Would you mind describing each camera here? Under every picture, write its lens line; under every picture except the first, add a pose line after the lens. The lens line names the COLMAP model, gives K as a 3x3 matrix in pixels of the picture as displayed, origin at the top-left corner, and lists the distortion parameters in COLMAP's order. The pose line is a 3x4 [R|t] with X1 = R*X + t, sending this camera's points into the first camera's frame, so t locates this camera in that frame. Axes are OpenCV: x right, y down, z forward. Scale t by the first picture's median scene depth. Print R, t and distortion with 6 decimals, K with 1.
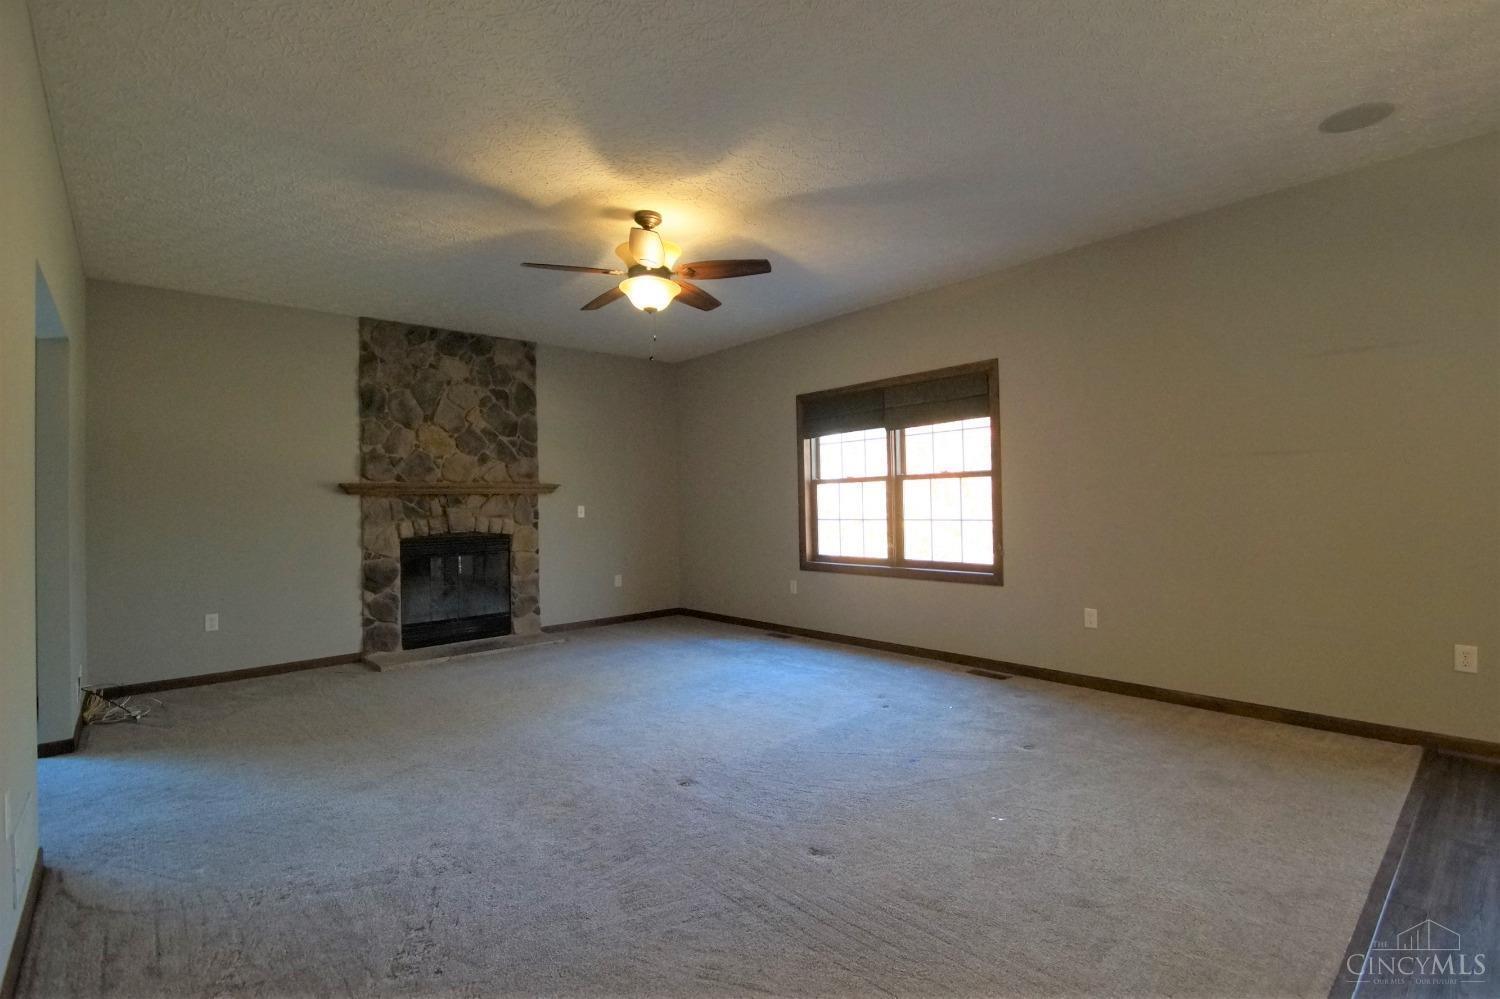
lens RADIAL K [[688.5, 0, 788.2], [0, 688.5, 497.6], [0, 0, 1]] dist [-0.001992, -0.000439]
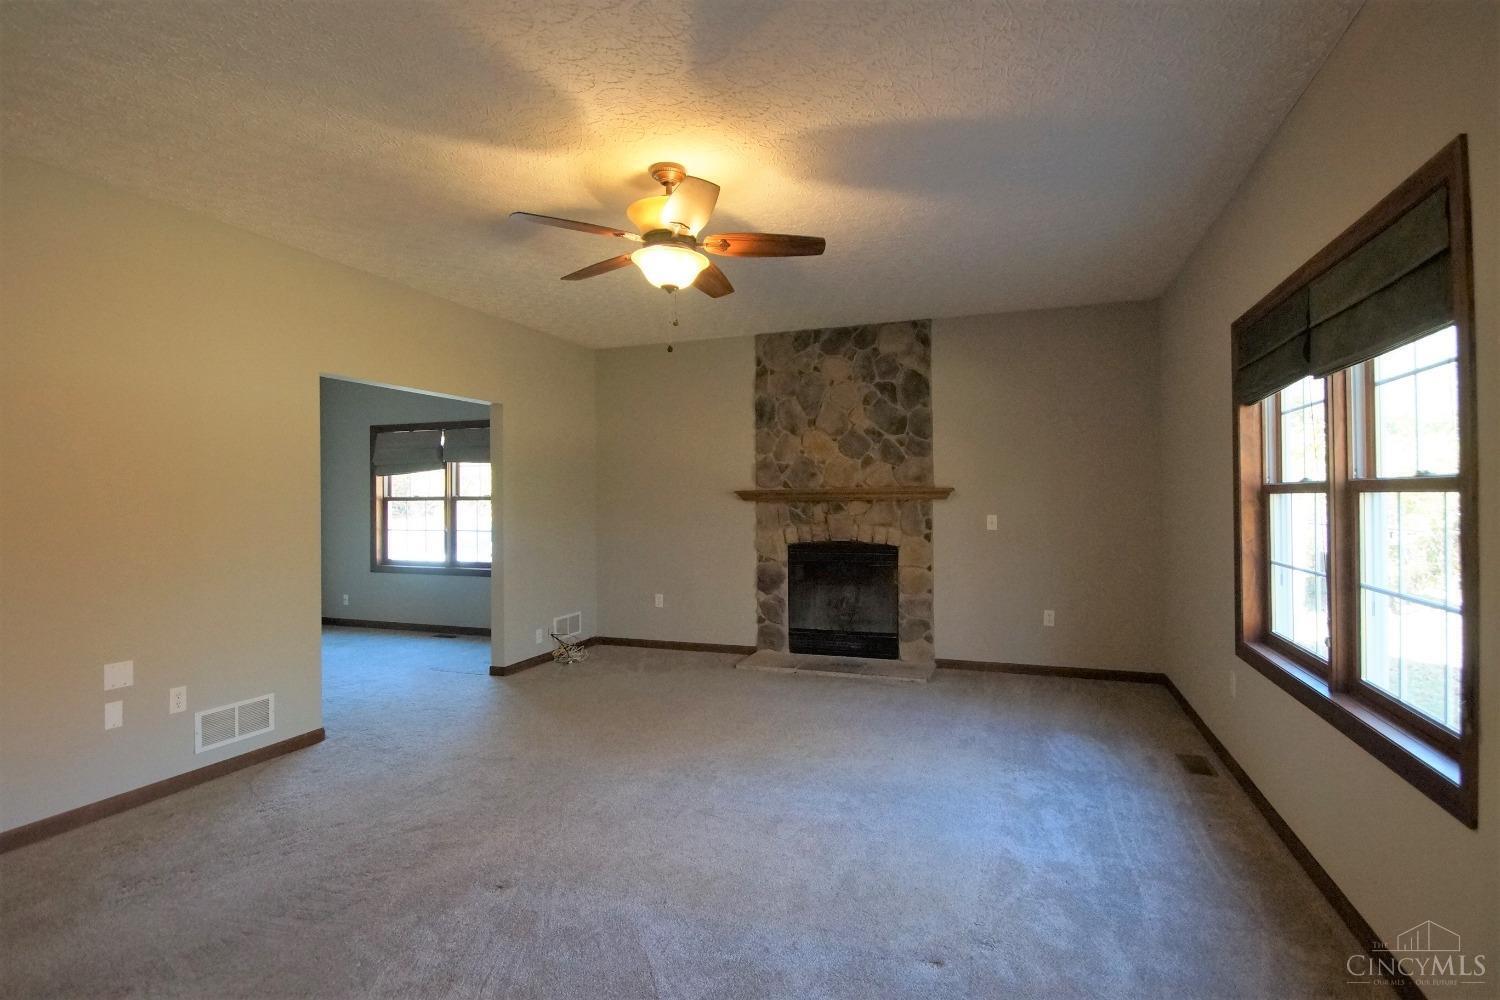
lens RADIAL K [[737.7, 0, 750.0], [0, 737.7, 500.0], [0, 0, 1]] dist [-0.013396, -0.000639]
pose [[0.448646, 0.019667, -0.893493, 0.375106], [0.006064, 0.999668, 0.025049, -0.031956], [0.893689, -0.016656, 0.448378, 0.441509]]
